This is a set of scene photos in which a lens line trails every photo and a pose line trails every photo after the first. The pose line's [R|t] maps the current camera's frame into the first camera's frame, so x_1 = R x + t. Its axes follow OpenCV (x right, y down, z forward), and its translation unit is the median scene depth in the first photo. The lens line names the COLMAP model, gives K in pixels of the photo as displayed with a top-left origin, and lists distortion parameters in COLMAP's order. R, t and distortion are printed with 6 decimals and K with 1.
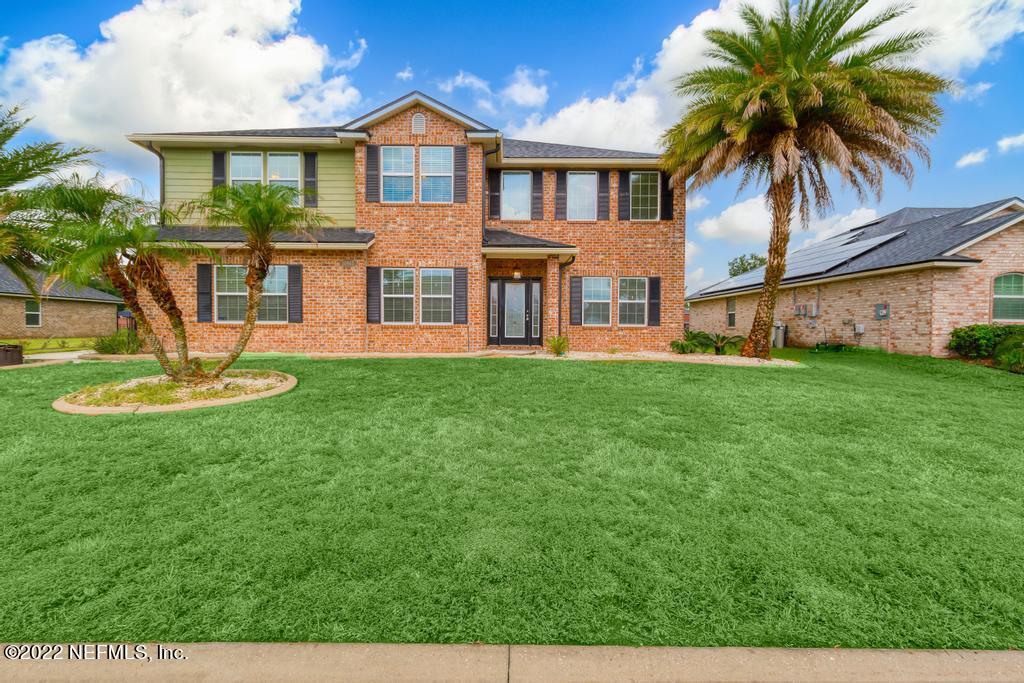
lens RADIAL K [[461.3, 0, 512.0], [0, 461.3, 341.5], [0, 0, 1]] dist [0.000557, -0.000034]
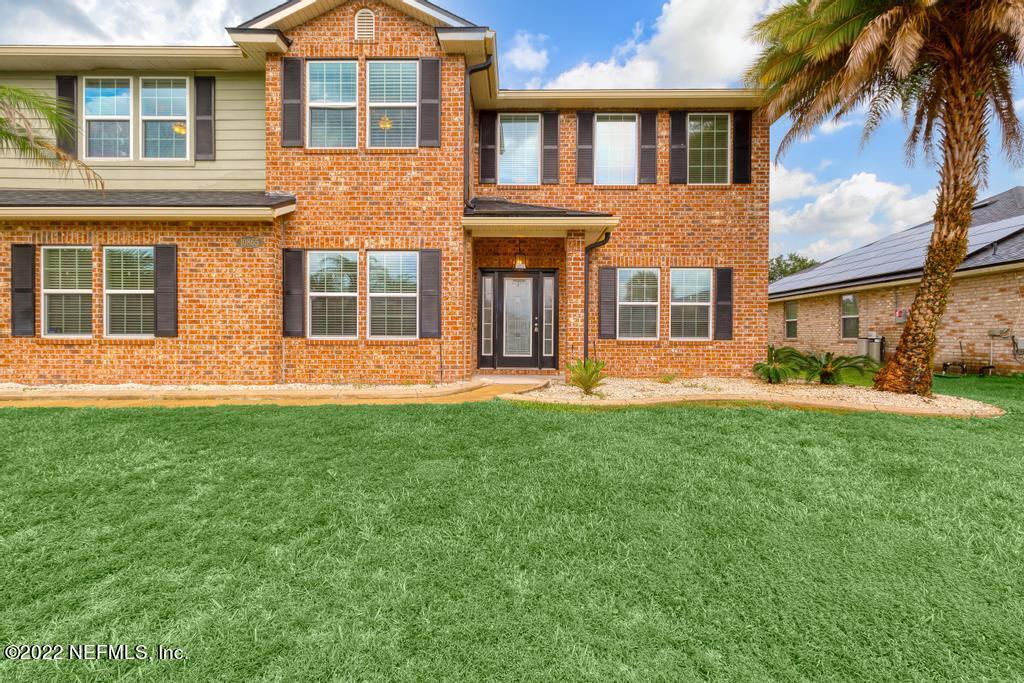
lens RADIAL K [[461.3, 0, 512.0], [0, 461.3, 341.5], [0, 0, 1]] dist [0.000557, -0.000034]
pose [[0.999769, -0.000186, -0.021482, 0.014203], [-0.000173, 0.999860, -0.016733, -0.022629], [0.021482, 0.016733, 0.999629, 0.359228]]
